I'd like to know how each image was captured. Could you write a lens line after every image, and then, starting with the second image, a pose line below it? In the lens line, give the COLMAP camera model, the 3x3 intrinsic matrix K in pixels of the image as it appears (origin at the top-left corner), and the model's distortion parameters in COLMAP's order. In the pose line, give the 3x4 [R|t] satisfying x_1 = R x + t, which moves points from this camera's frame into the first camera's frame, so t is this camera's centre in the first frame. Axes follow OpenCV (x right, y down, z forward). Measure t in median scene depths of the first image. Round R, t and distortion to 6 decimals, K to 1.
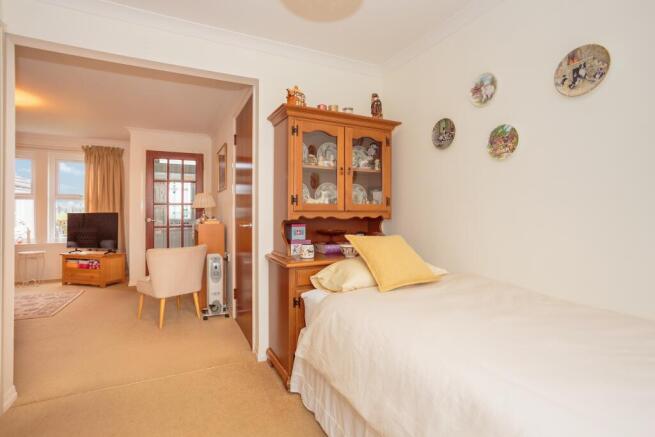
lens RADIAL K [[317.5, 0, 328.6], [0, 317.5, 213.9], [0, 0, 1]] dist [-0.029399, 0.003967]
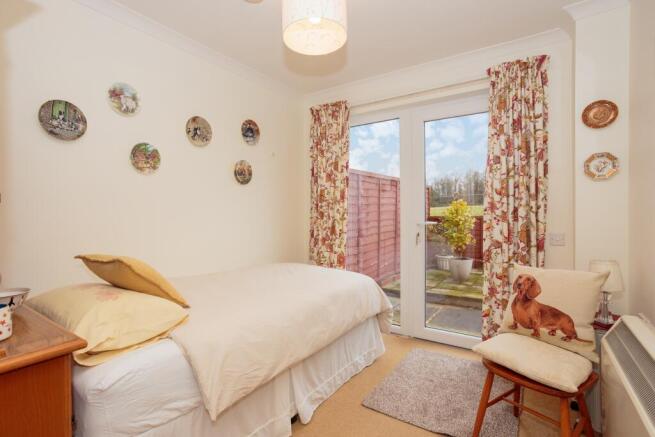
lens RADIAL K [[317.5, 0, 324.9], [0, 317.5, 218.0], [0, 0, 1]] dist [-0.029399, 0.003967]
pose [[-0.517287, -0.001855, 0.855810, -1.111425], [0.020716, 0.999677, 0.014688, -0.025547], [-0.855561, 0.025327, -0.517082, 1.553033]]
